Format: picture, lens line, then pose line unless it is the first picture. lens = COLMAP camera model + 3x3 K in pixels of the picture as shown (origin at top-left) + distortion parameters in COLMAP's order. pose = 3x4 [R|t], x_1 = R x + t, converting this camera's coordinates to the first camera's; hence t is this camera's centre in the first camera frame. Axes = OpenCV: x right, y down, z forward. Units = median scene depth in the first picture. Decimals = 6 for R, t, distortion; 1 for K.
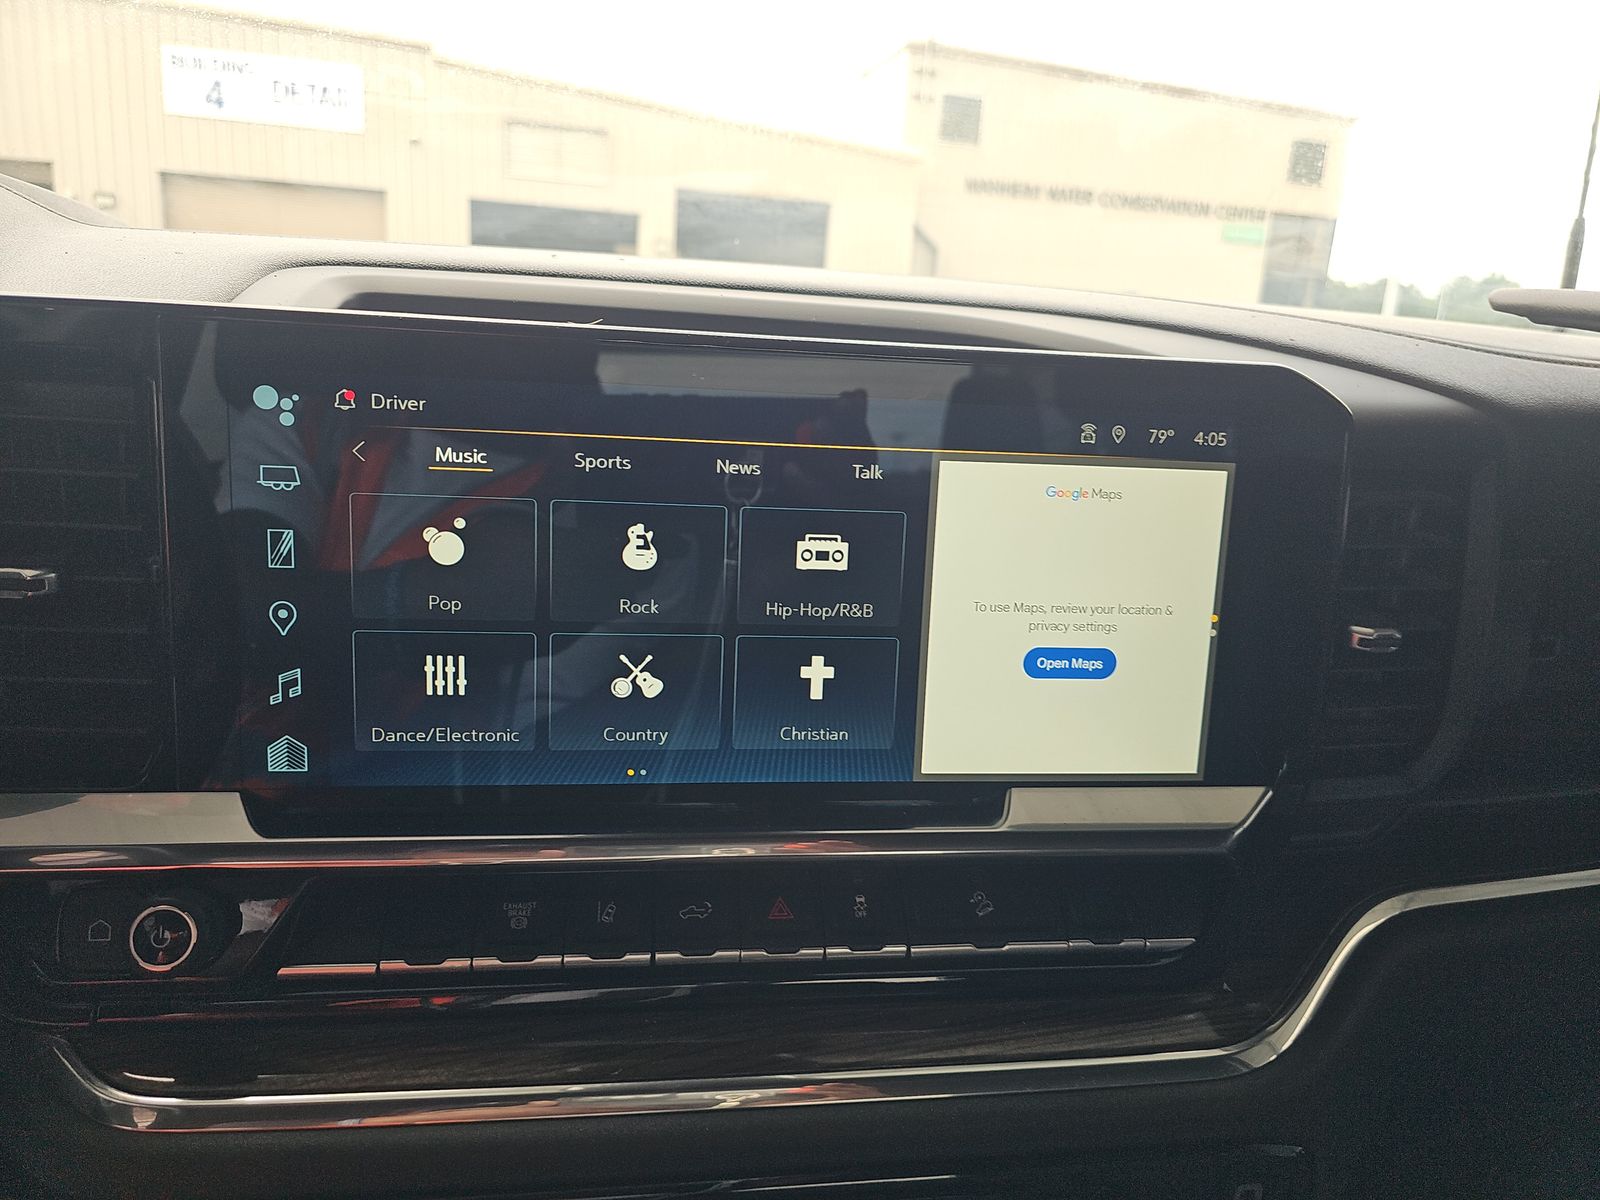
lens RADIAL K [[1069.7, 0, 812.0], [0, 1069.7, 597.0], [0, 0, 1]] dist [0.019879, -0.008424]
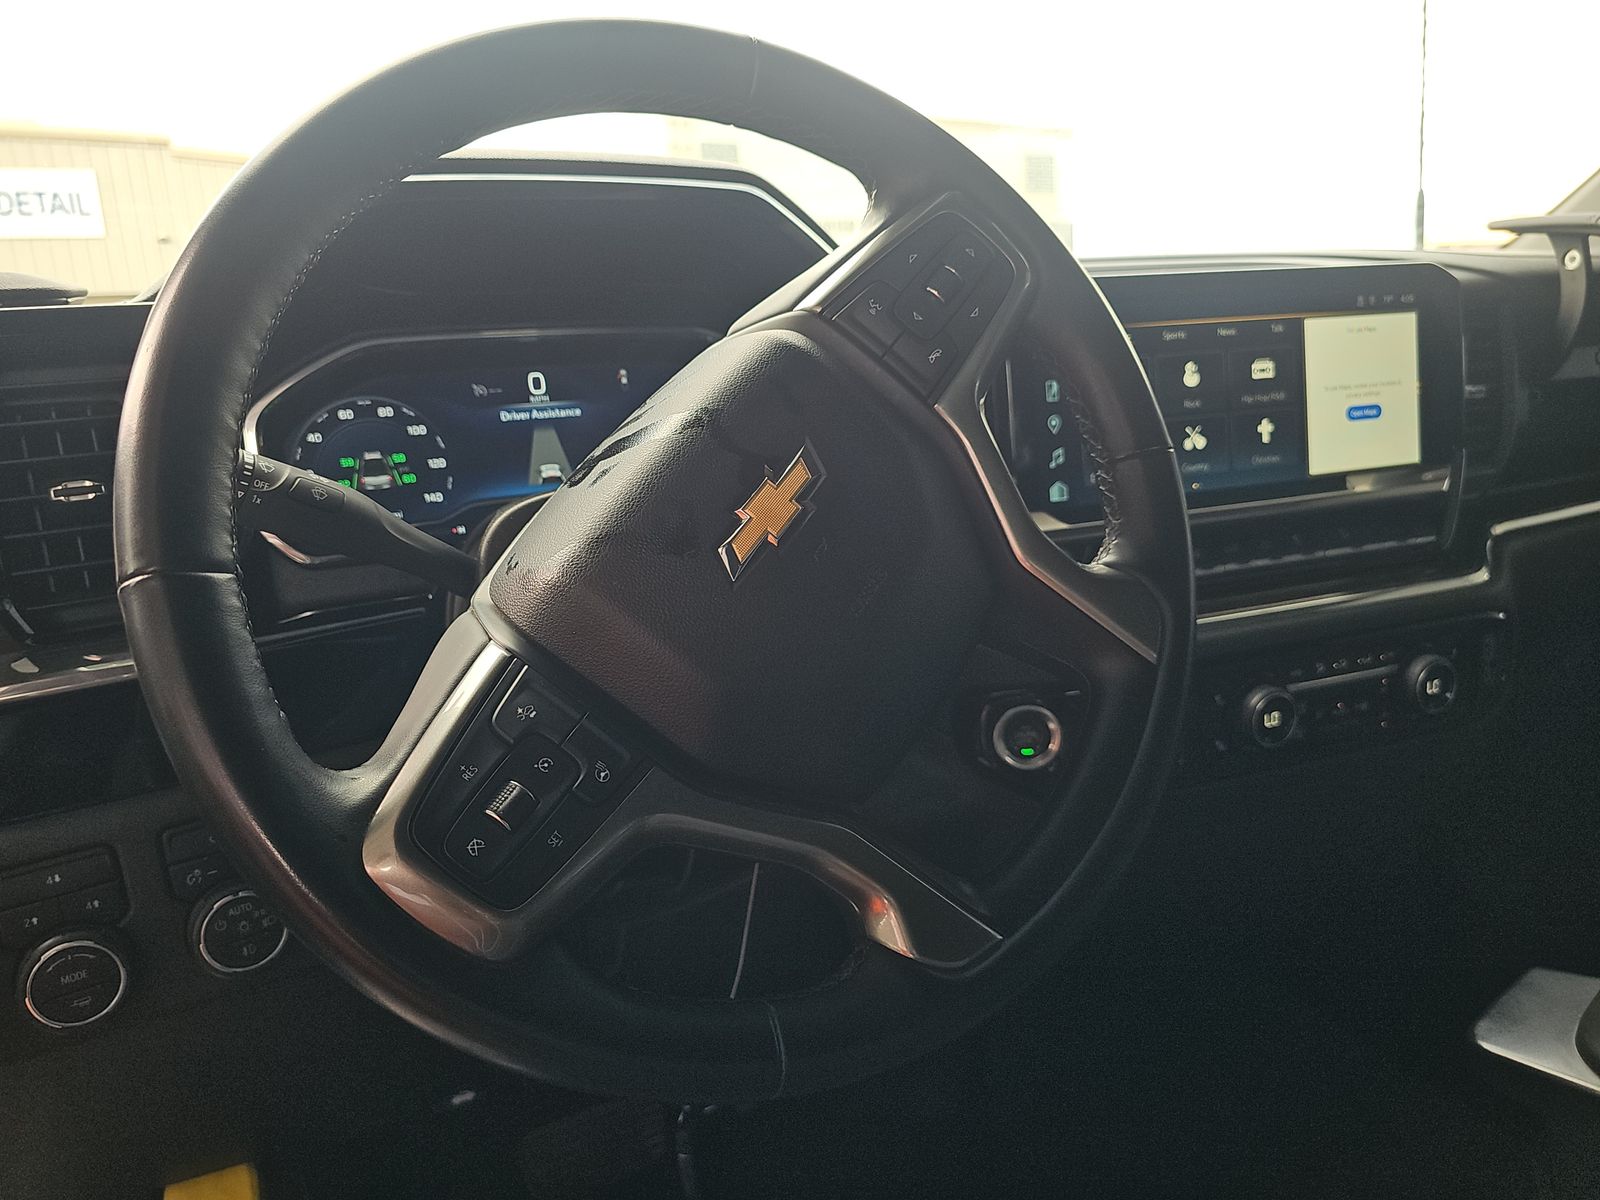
lens RADIAL K [[1069.7, 0, 798.3], [0, 1069.7, 609.5], [0, 0, 1]] dist [0.019879, -0.008424]
pose [[0.973545, -0.159013, 0.164088, -1.266060], [0.163653, 0.986403, -0.015067, 0.298771], [-0.159461, 0.041522, 0.986331, -0.895930]]
